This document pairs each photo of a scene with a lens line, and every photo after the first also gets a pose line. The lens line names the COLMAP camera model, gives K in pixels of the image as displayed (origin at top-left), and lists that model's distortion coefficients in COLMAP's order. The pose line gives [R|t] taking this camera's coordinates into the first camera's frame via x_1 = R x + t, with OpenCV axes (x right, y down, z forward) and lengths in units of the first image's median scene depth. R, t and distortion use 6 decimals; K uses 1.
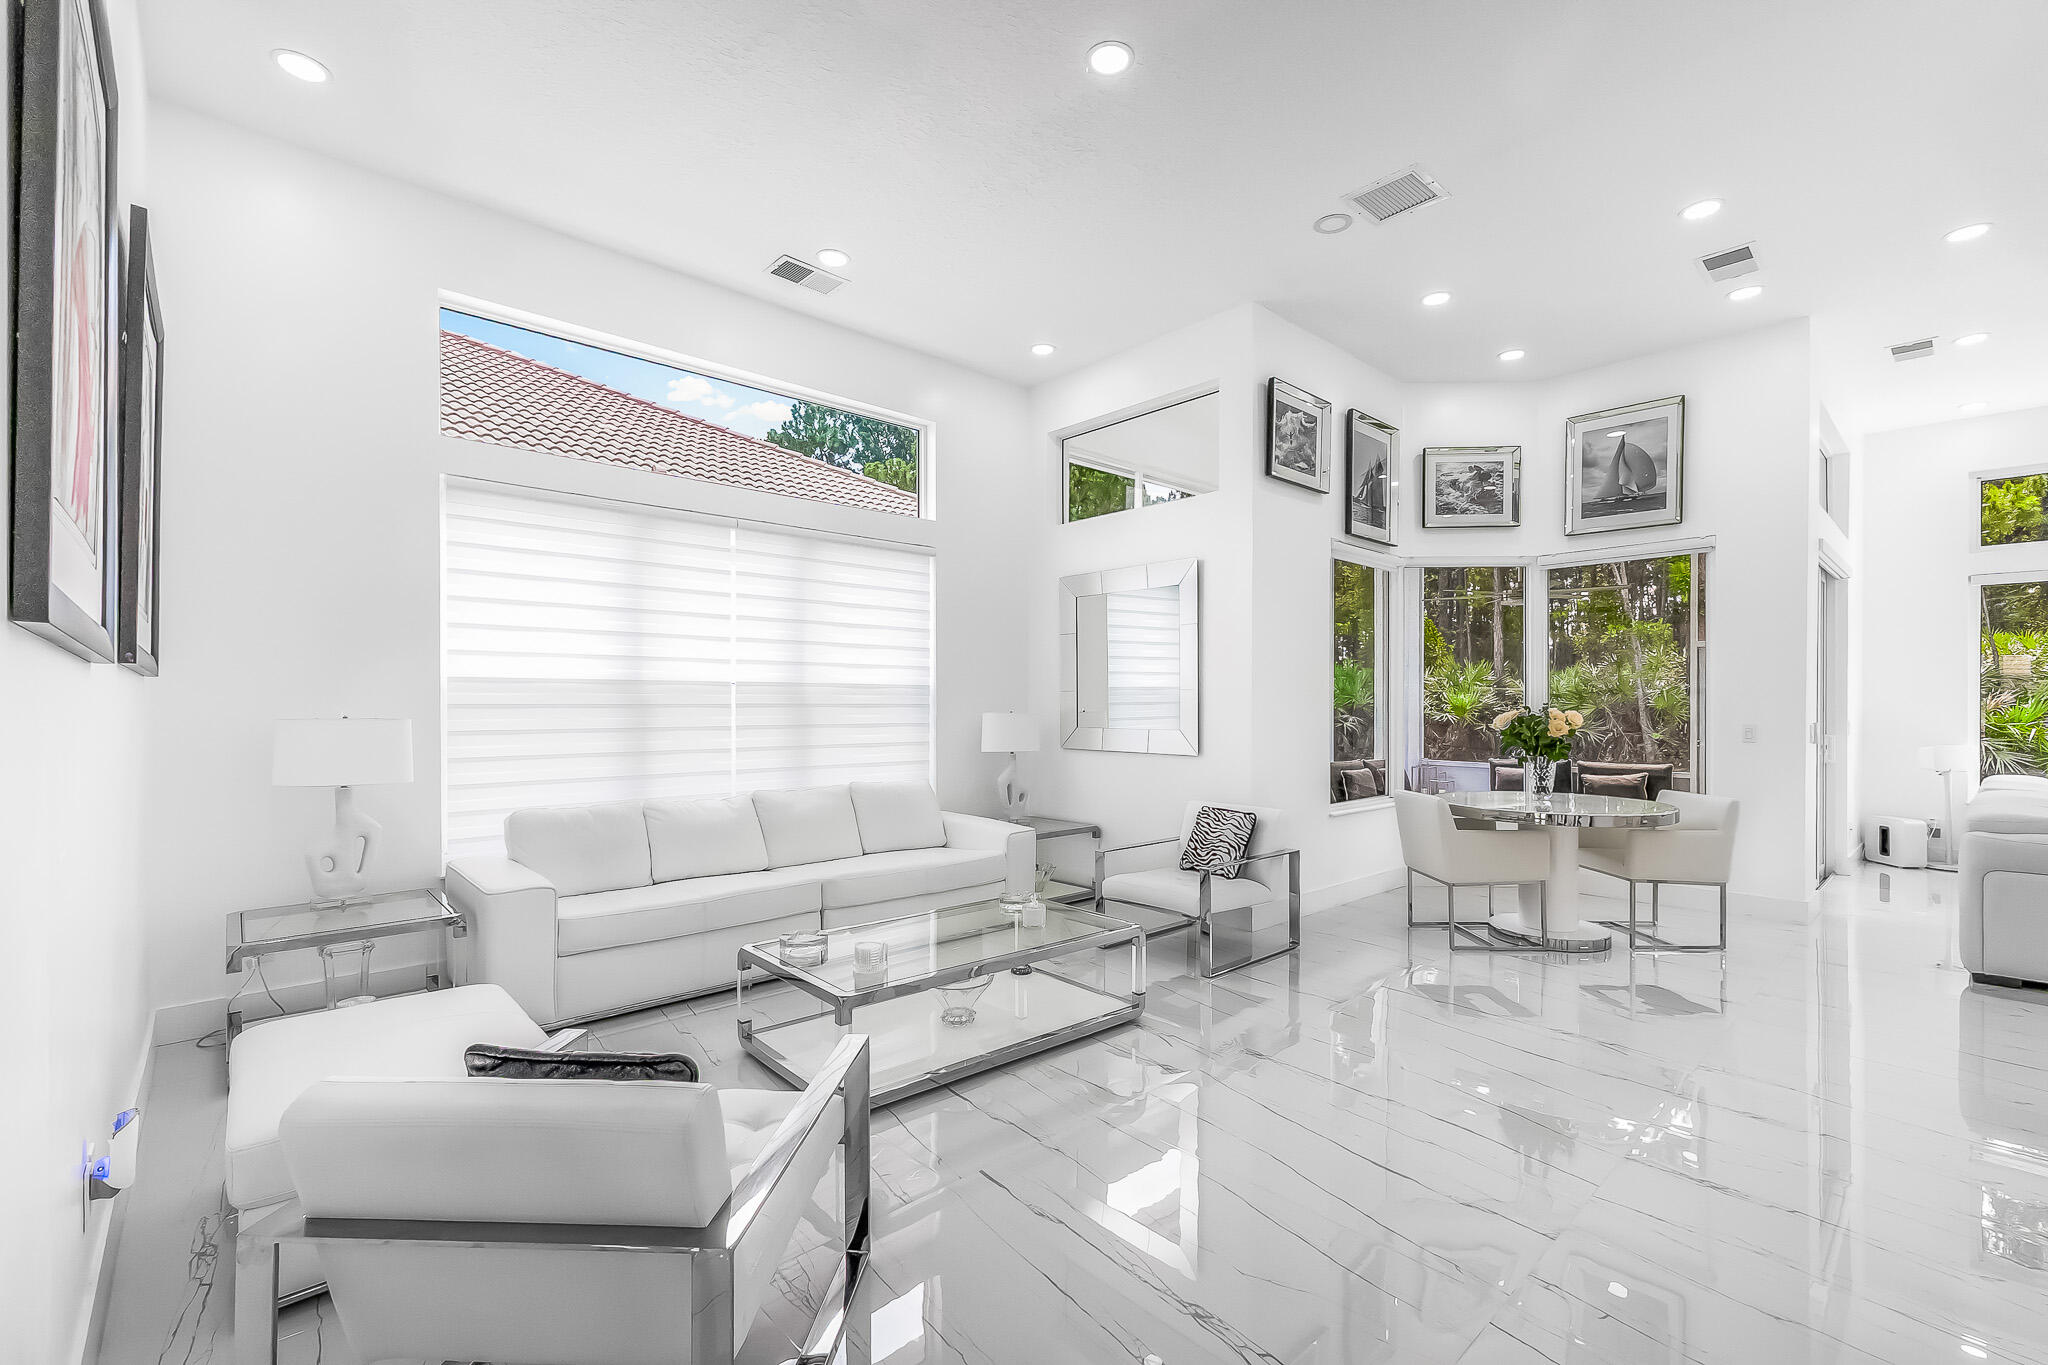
lens RADIAL K [[881.4, 0, 1063.9], [0, 881.4, 699.2], [0, 0, 1]] dist [0.015335, -0.000679]
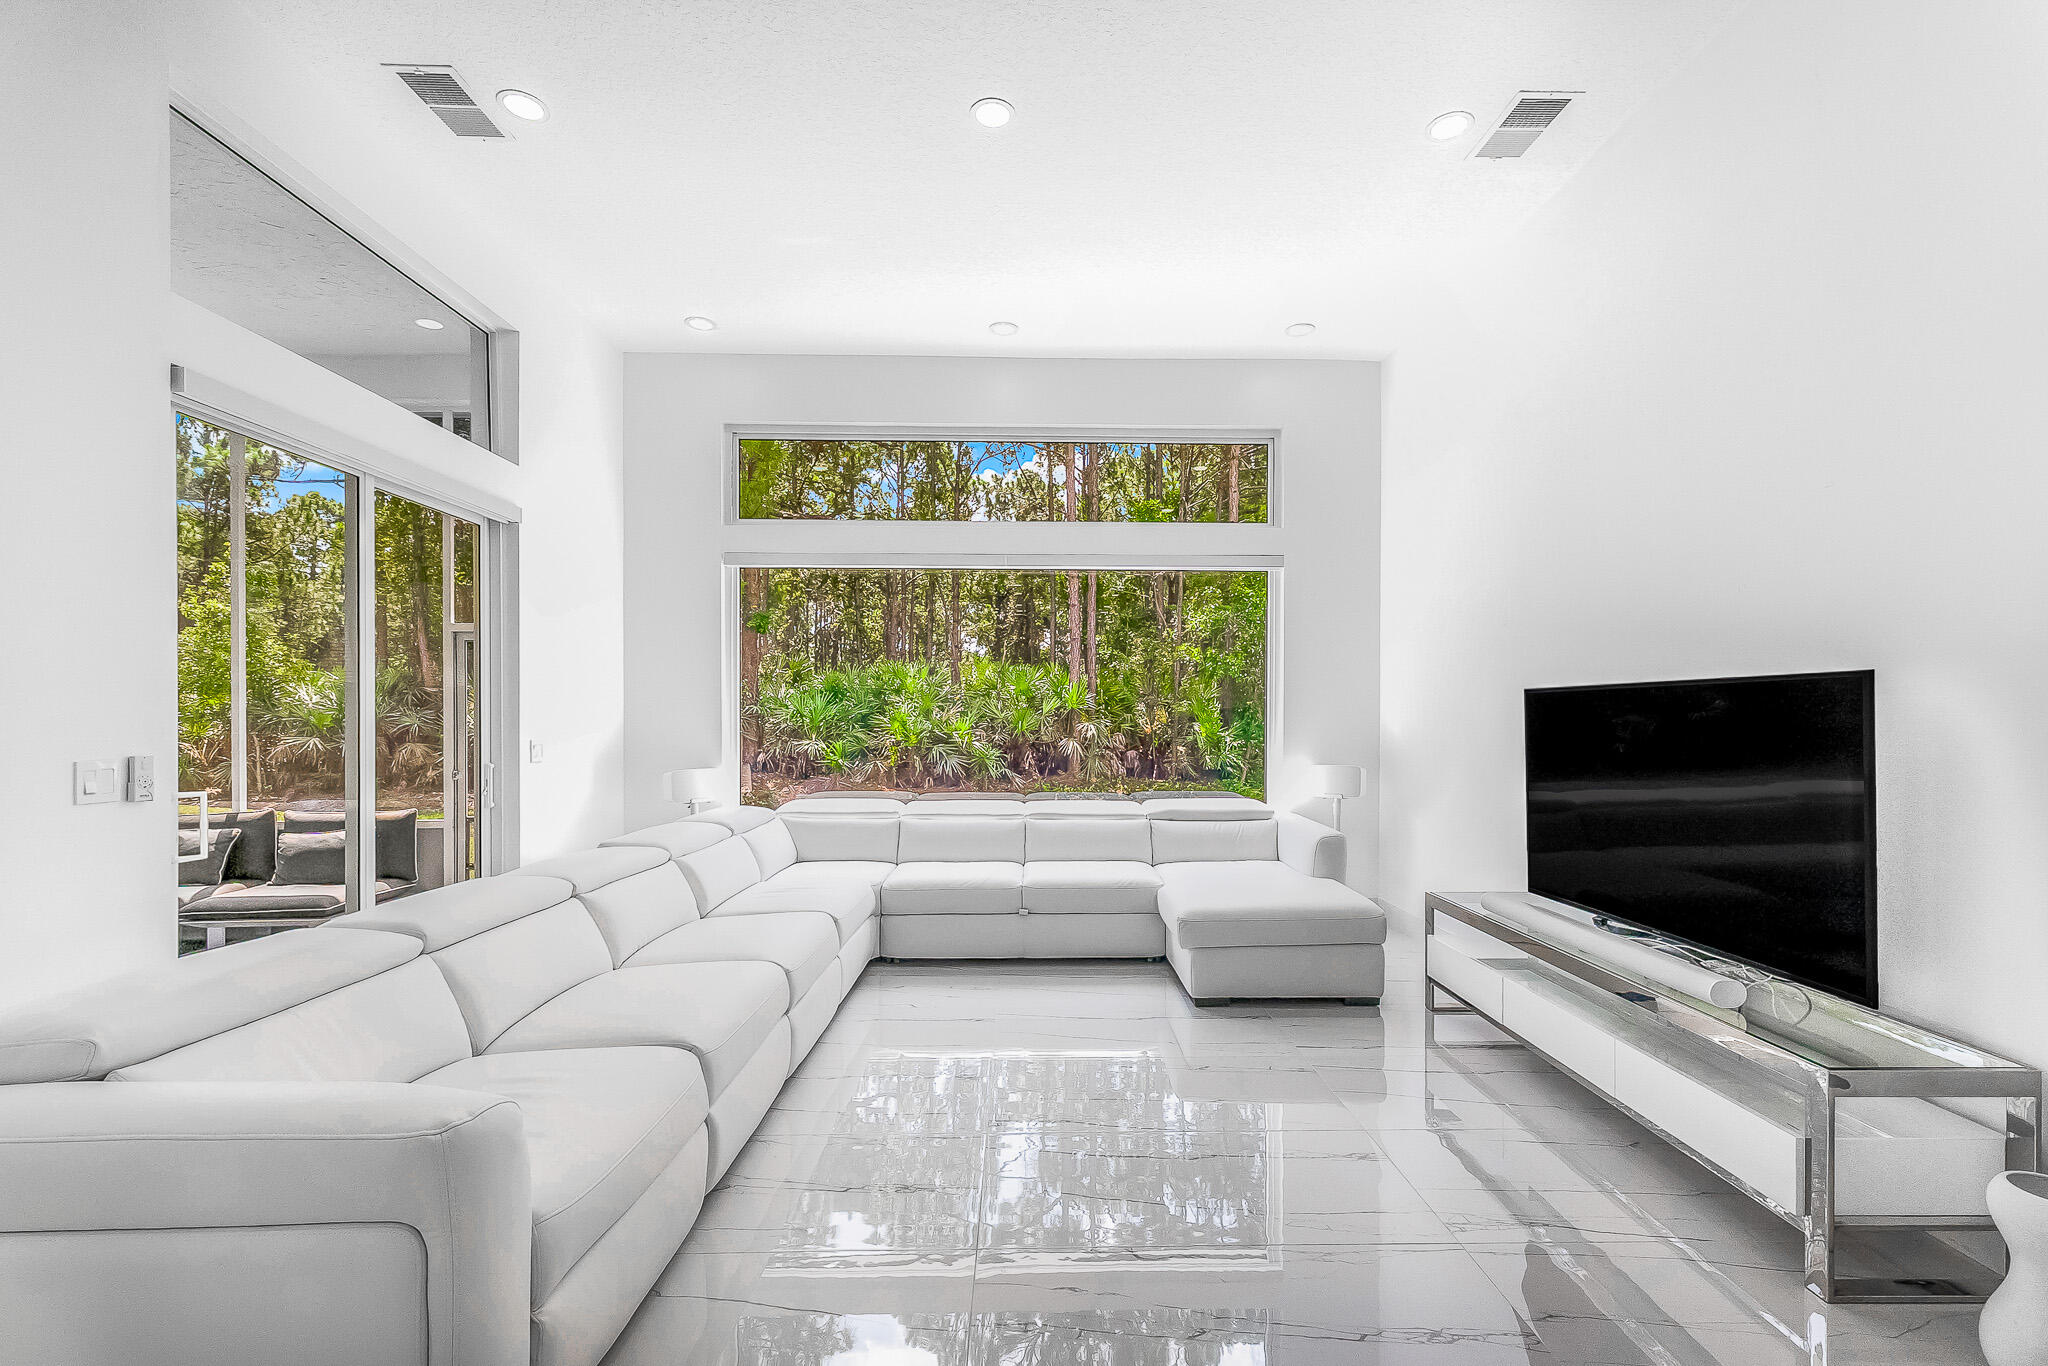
lens RADIAL K [[881.4, 0, 1030.3], [0, 881.4, 719.2], [0, 0, 1]] dist [0.015335, -0.000679]
pose [[0.686984, -0.003664, 0.726663, 0.839154], [-0.001722, 0.999976, 0.006670, 0.003995], [-0.726670, -0.005833, 0.686962, 0.349099]]
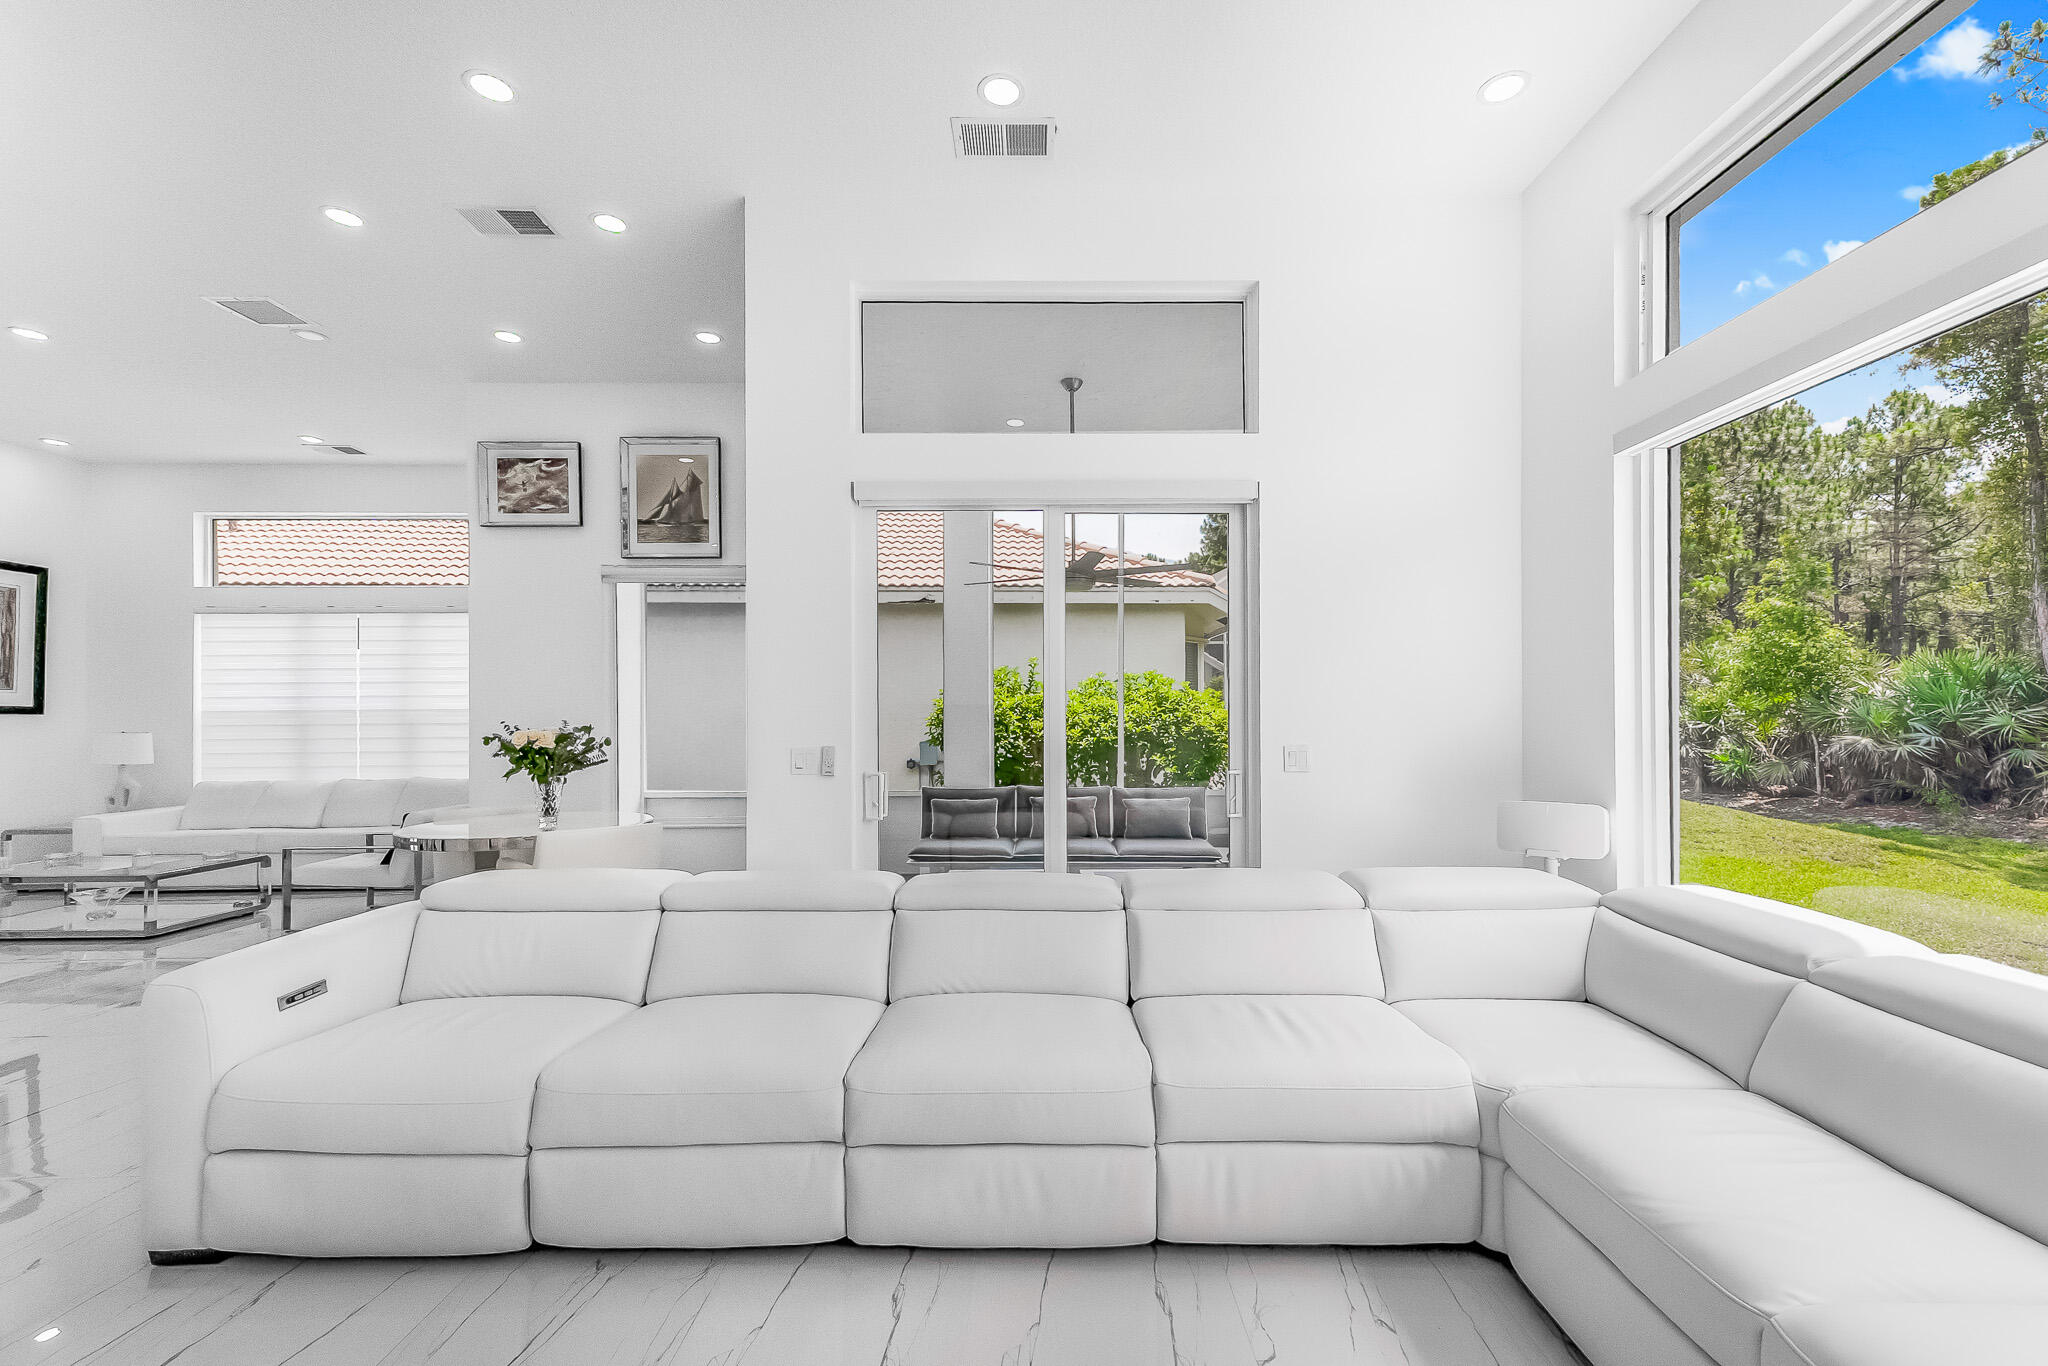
lens RADIAL K [[881.4, 0, 1074.4], [0, 881.4, 707.5], [0, 0, 1]] dist [0.015335, -0.000679]
pose [[0.732315, -0.013949, -0.680824, 1.482654], [0.009794, 0.999903, -0.009952, 0.004090], [0.680896, 0.000620, 0.732380, 0.627238]]
